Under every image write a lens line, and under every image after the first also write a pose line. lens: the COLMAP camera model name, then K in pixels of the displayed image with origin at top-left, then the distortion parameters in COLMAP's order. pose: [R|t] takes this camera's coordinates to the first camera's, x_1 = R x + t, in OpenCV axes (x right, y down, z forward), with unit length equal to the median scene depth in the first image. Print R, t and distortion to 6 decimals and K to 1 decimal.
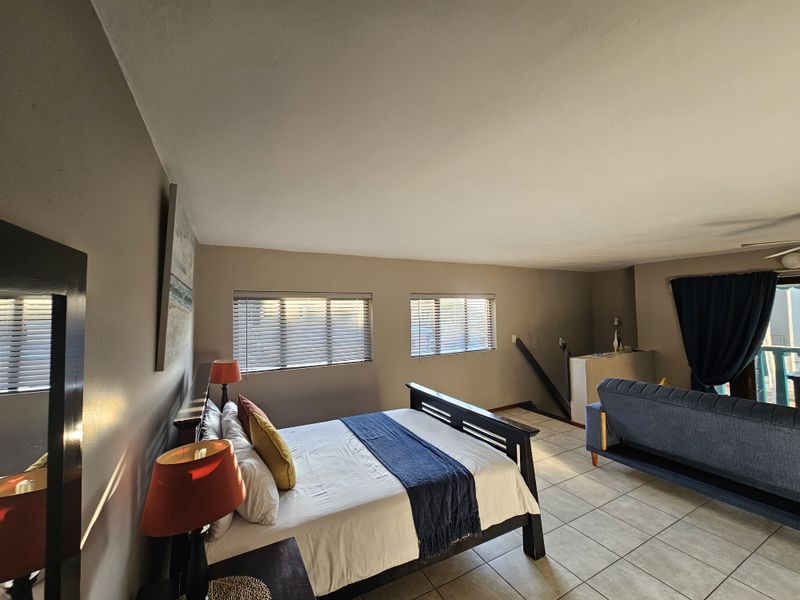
lens RADIAL K [[323.3, 0, 402.4], [0, 323.3, 298.4], [0, 0, 1]] dist [-0.001079, -0.000250]
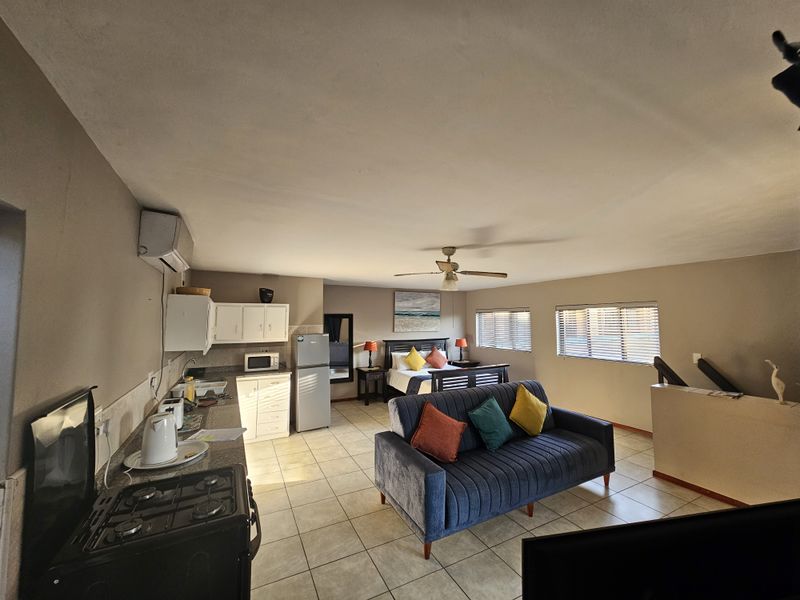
lens RADIAL K [[323.3, 0, 402.7], [0, 323.3, 301.9], [0, 0, 1]] dist [-0.001079, -0.000250]
pose [[-0.018140, -0.027113, -0.999468, 1.455368], [0.042991, 0.998687, -0.027872, -0.023928], [0.998911, -0.043474, -0.016951, 0.395192]]
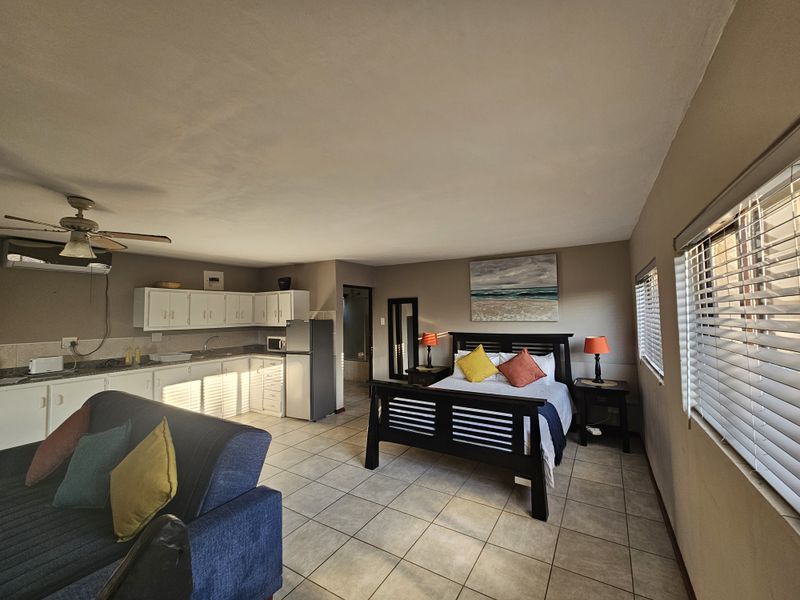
lens RADIAL K [[323.3, 0, 398.5], [0, 323.3, 293.5], [0, 0, 1]] dist [-0.001079, -0.000250]
pose [[-0.866082, 0.001767, -0.499900, 0.534047], [0.053300, 0.994620, -0.088826, 0.077044], [0.497053, -0.103575, -0.861516, 1.213414]]
